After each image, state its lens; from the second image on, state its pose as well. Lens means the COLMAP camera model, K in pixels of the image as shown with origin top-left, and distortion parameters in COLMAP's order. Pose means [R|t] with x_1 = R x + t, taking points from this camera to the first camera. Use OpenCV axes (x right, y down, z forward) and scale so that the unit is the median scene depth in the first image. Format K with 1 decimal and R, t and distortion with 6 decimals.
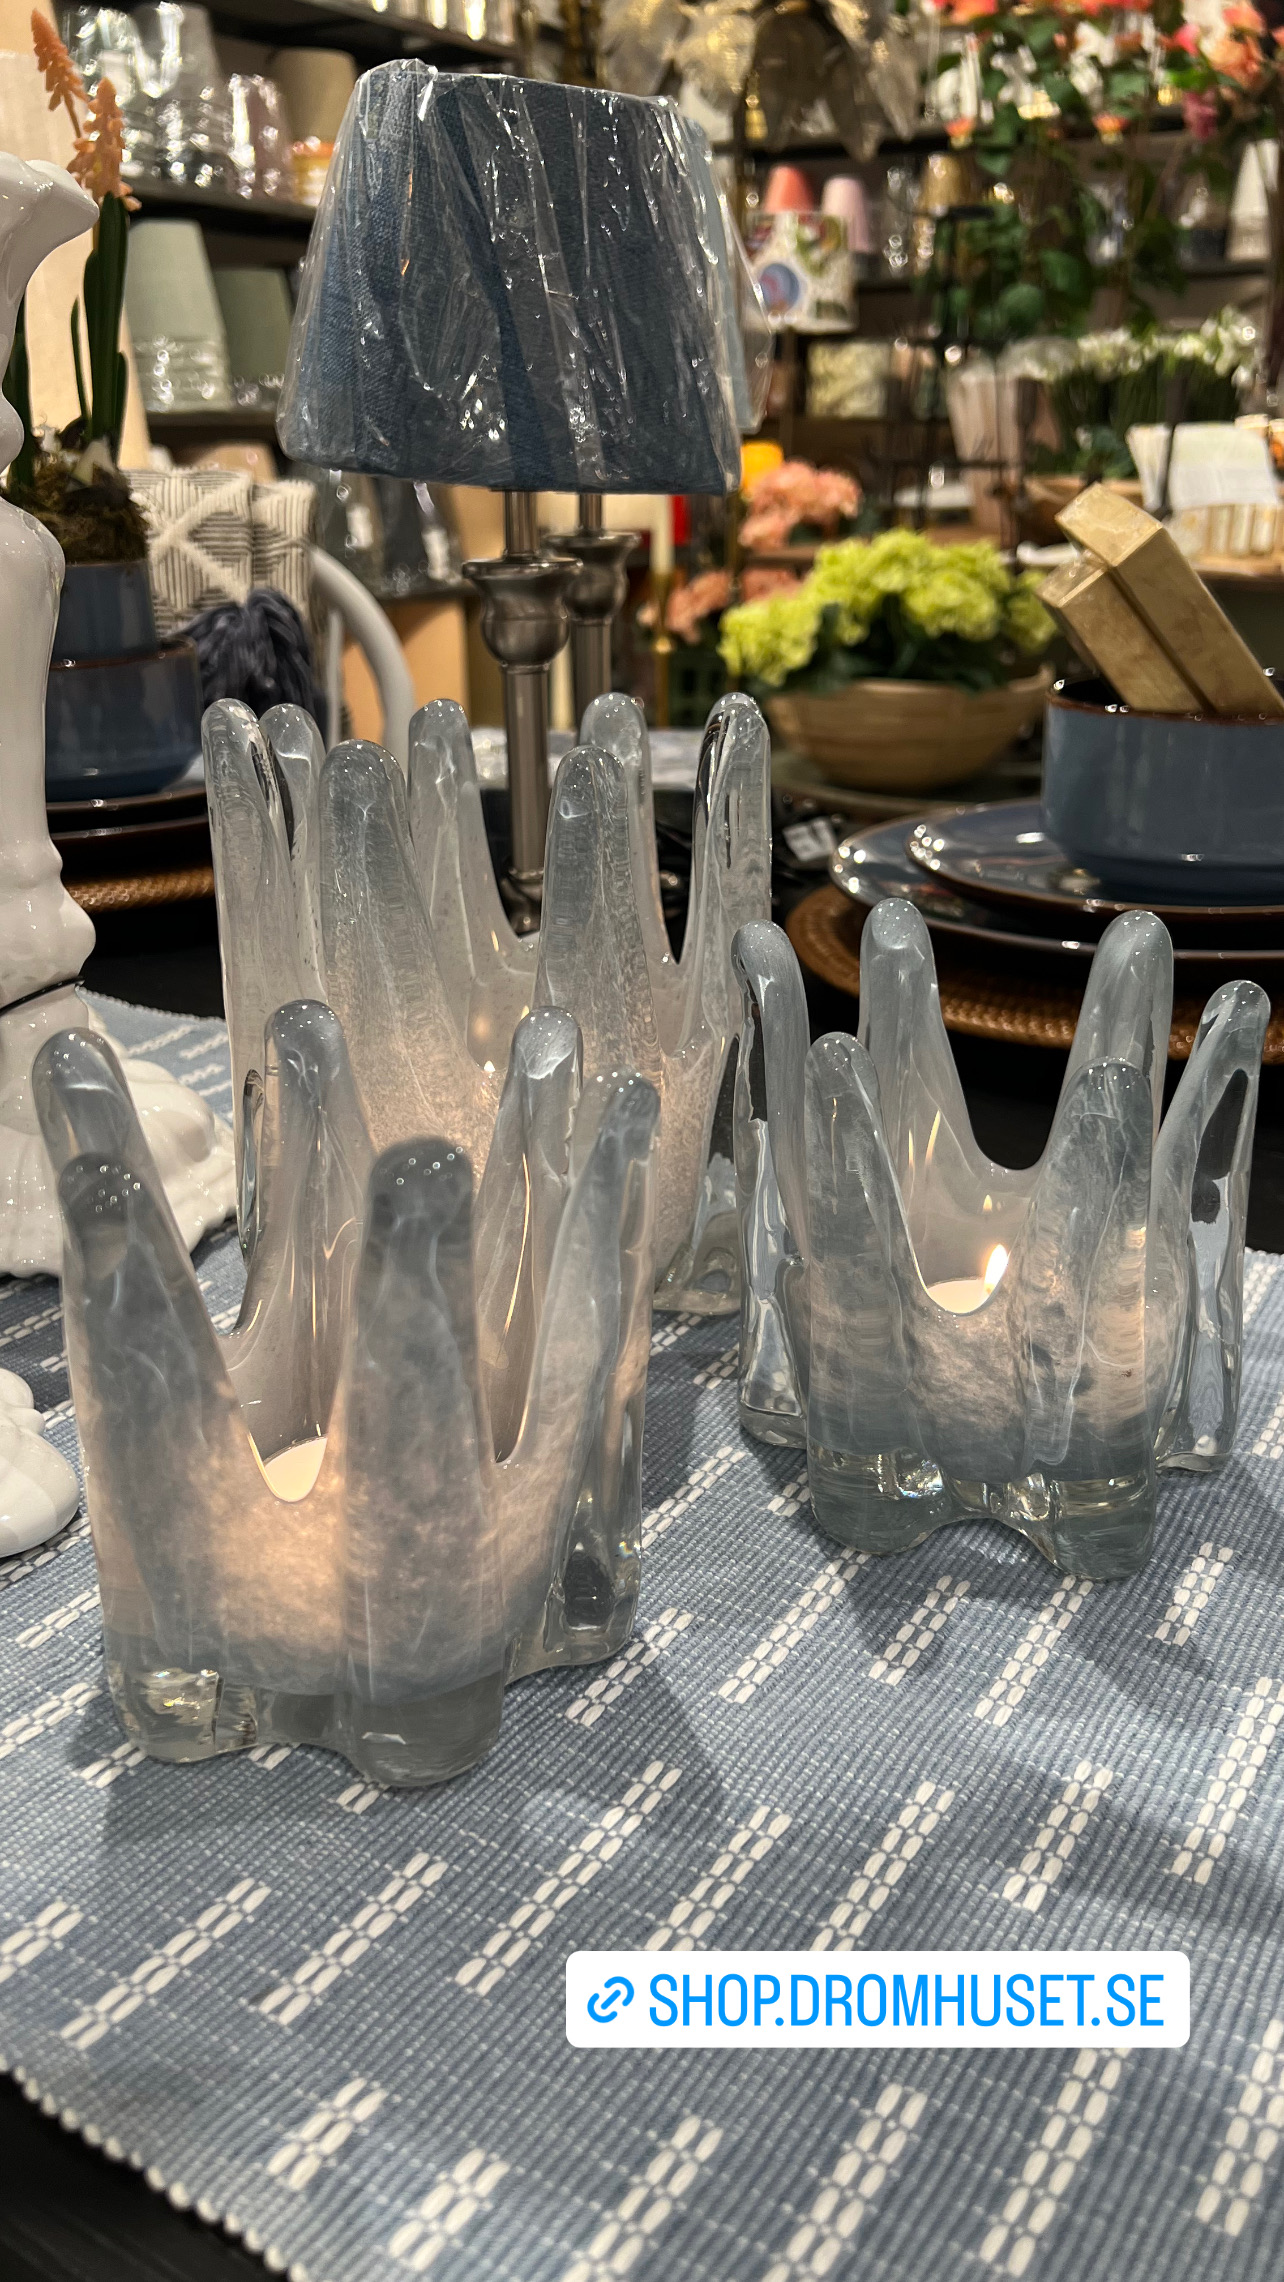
lens RADIAL K [[1751.1, 0, 645.2], [0, 1751.1, 1141.6], [0, 0, 1]] dist [0.007598, -0.038734]
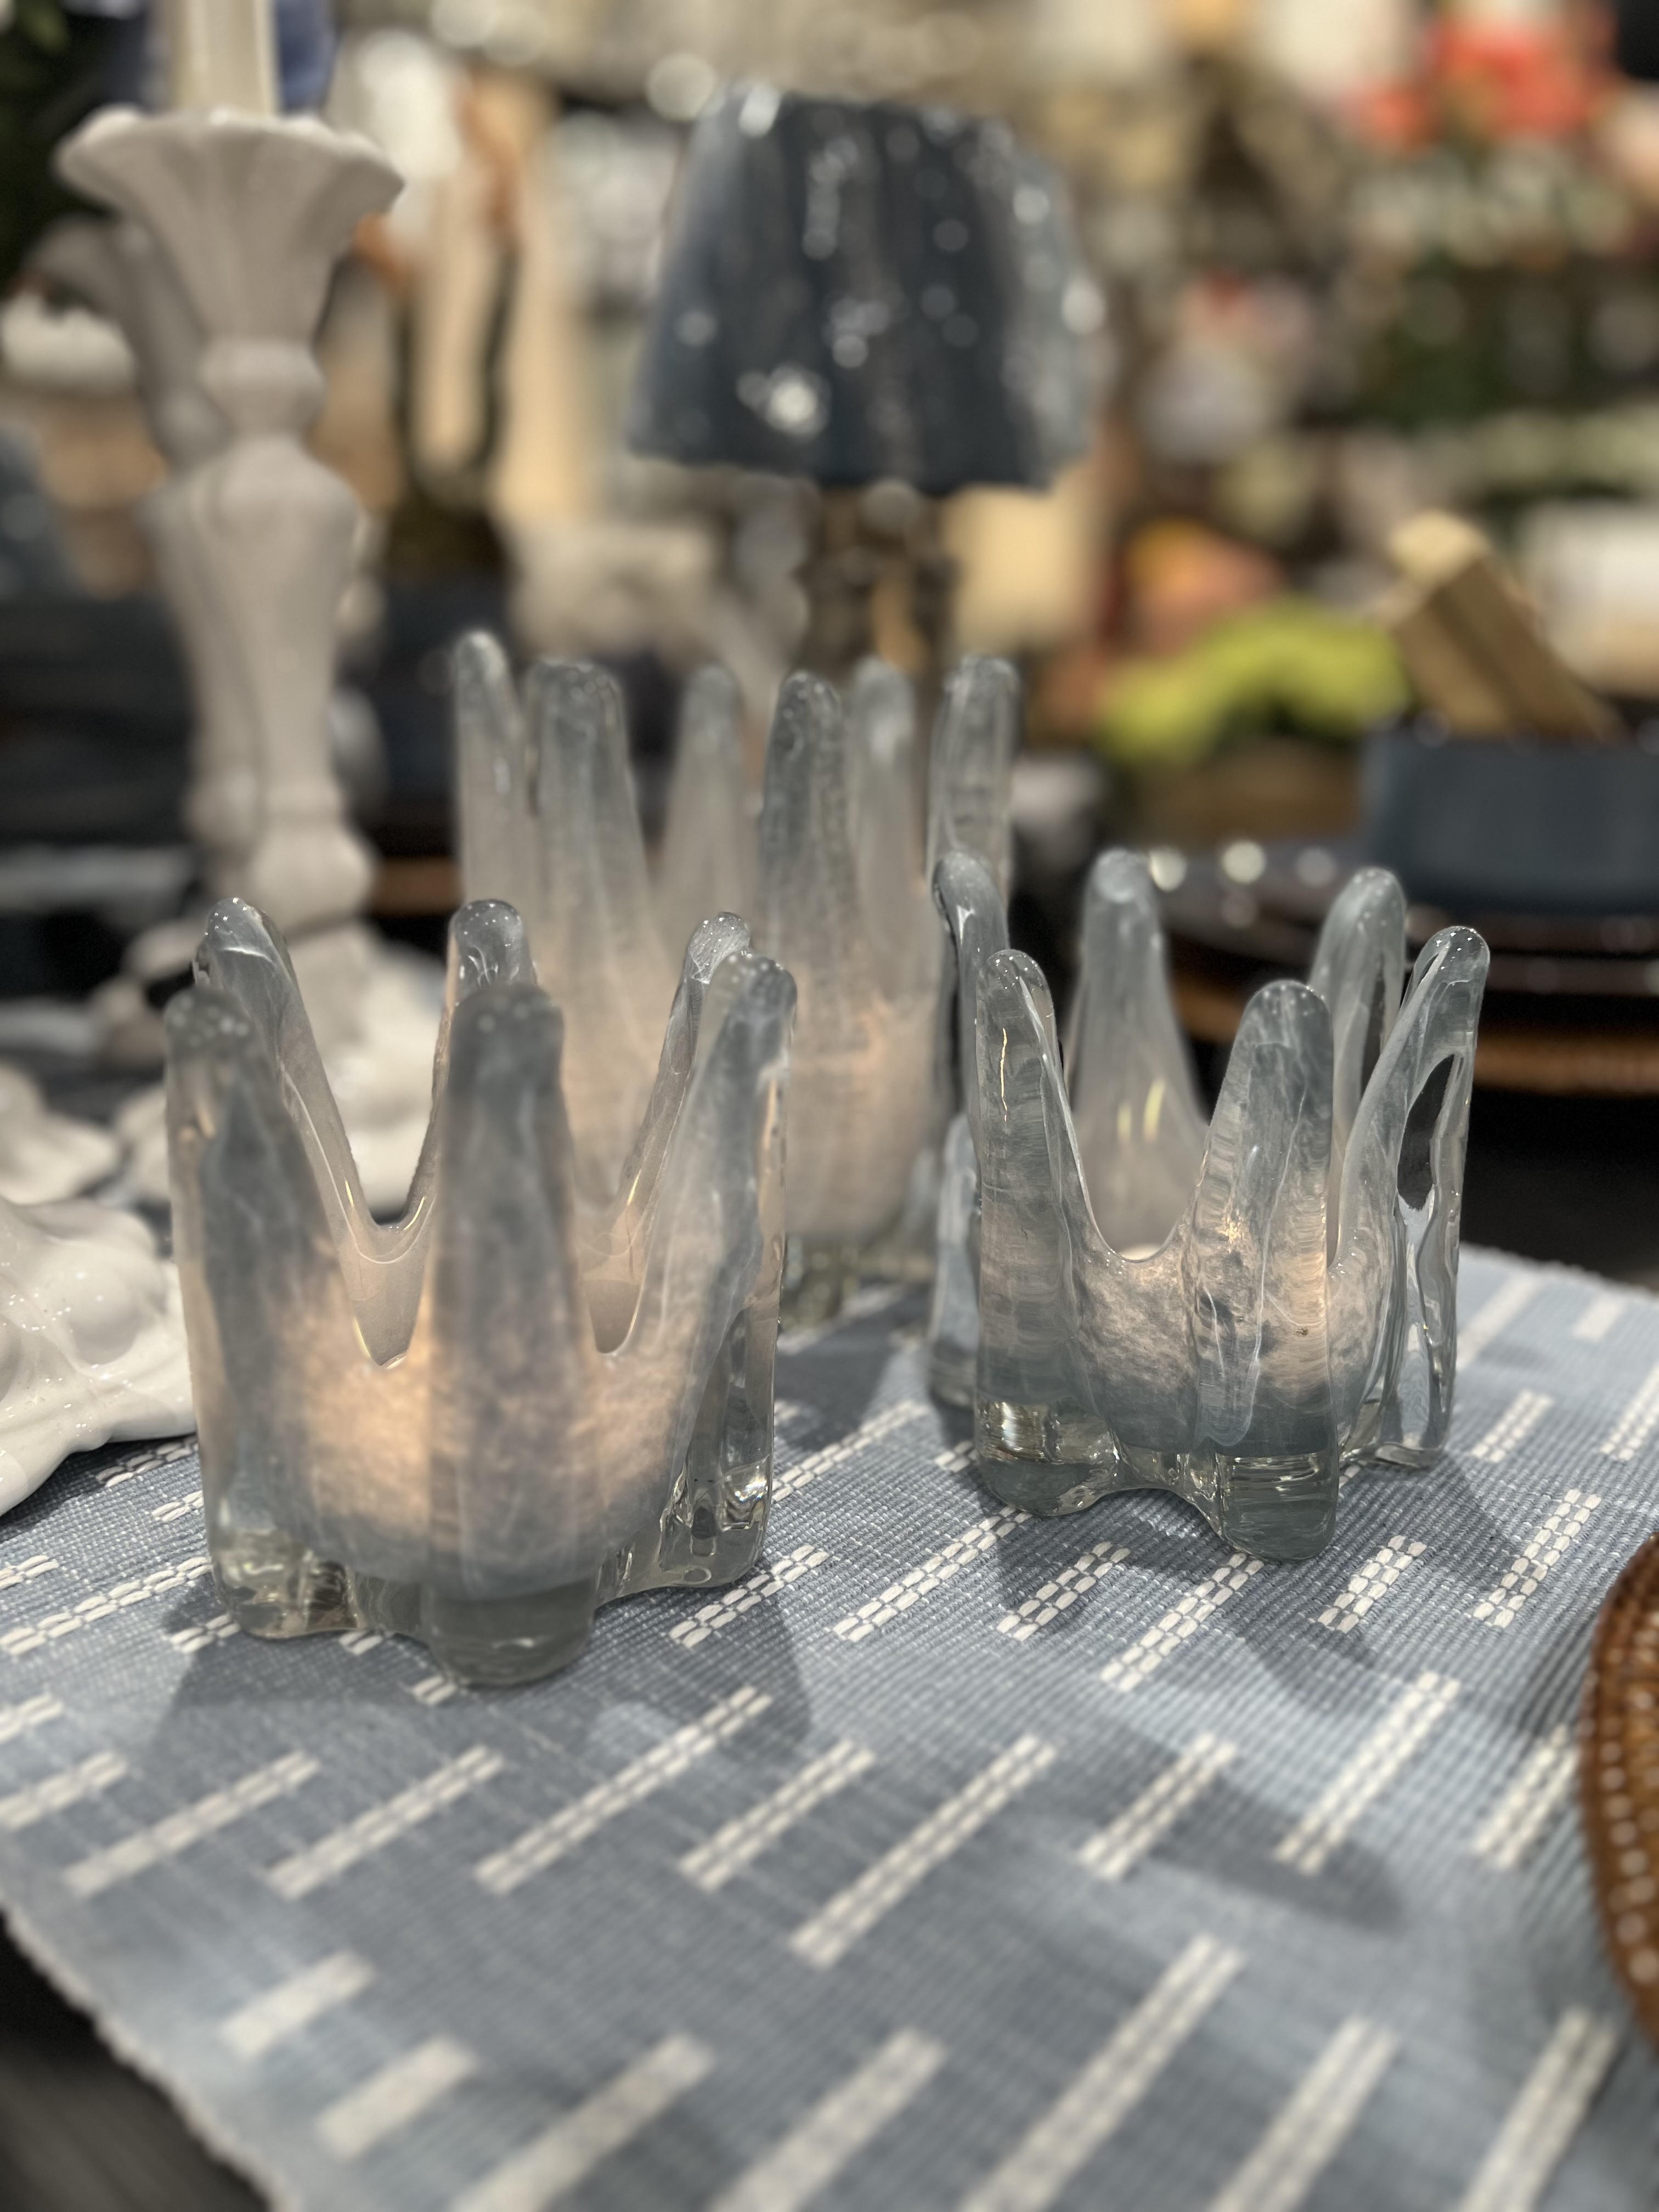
lens RADIAL K [[1699.1, 0, 841.1], [0, 1699.1, 1117.4], [0, 0, 1]] dist [0.005237, -0.028754]
pose [[0.990972, 0.063469, -0.118097, 0.138177], [-0.070221, 0.996074, -0.053912, 0.089372], [0.114211, 0.061718, 0.991538, 0.073811]]
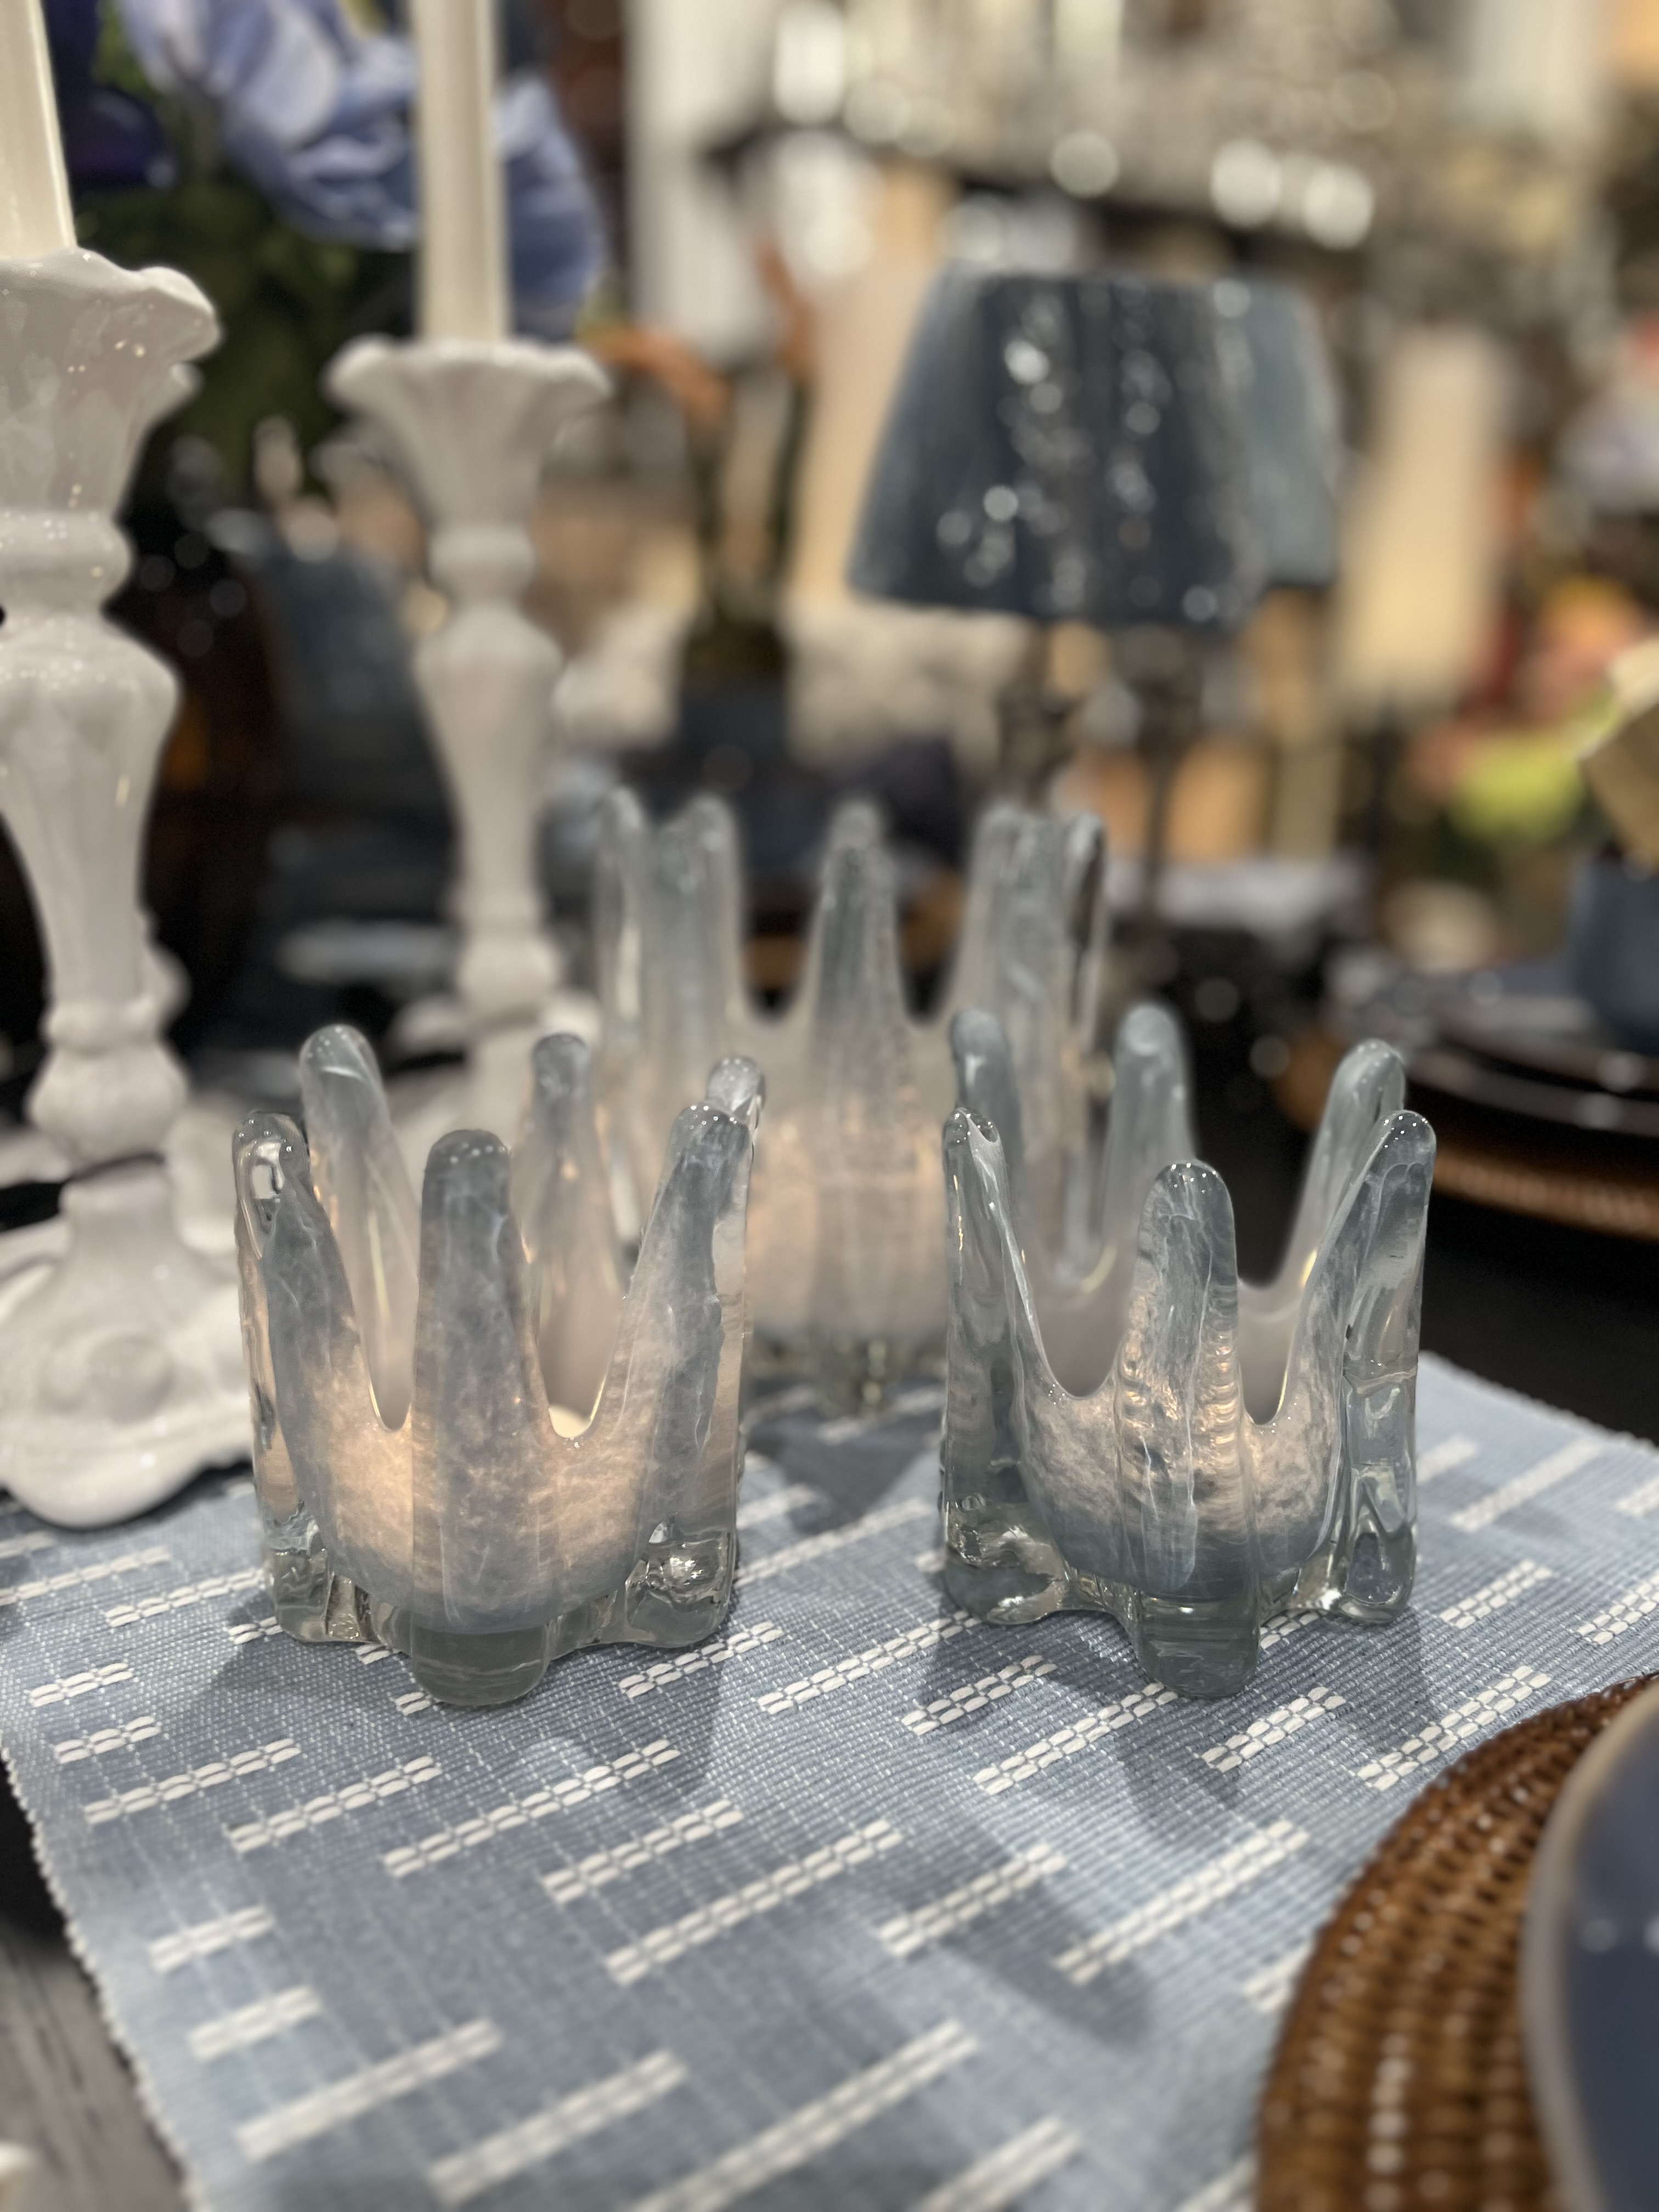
lens RADIAL K [[1699.1, 0, 816.0], [0, 1699.1, 1091.2], [0, 0, 1]] dist [0.005237, -0.028754]
pose [[0.931223, 0.117988, -0.344823, 0.393040], [-0.150452, 0.986217, -0.068855, 0.013886], [0.331946, 0.115999, 0.936139, -0.004911]]
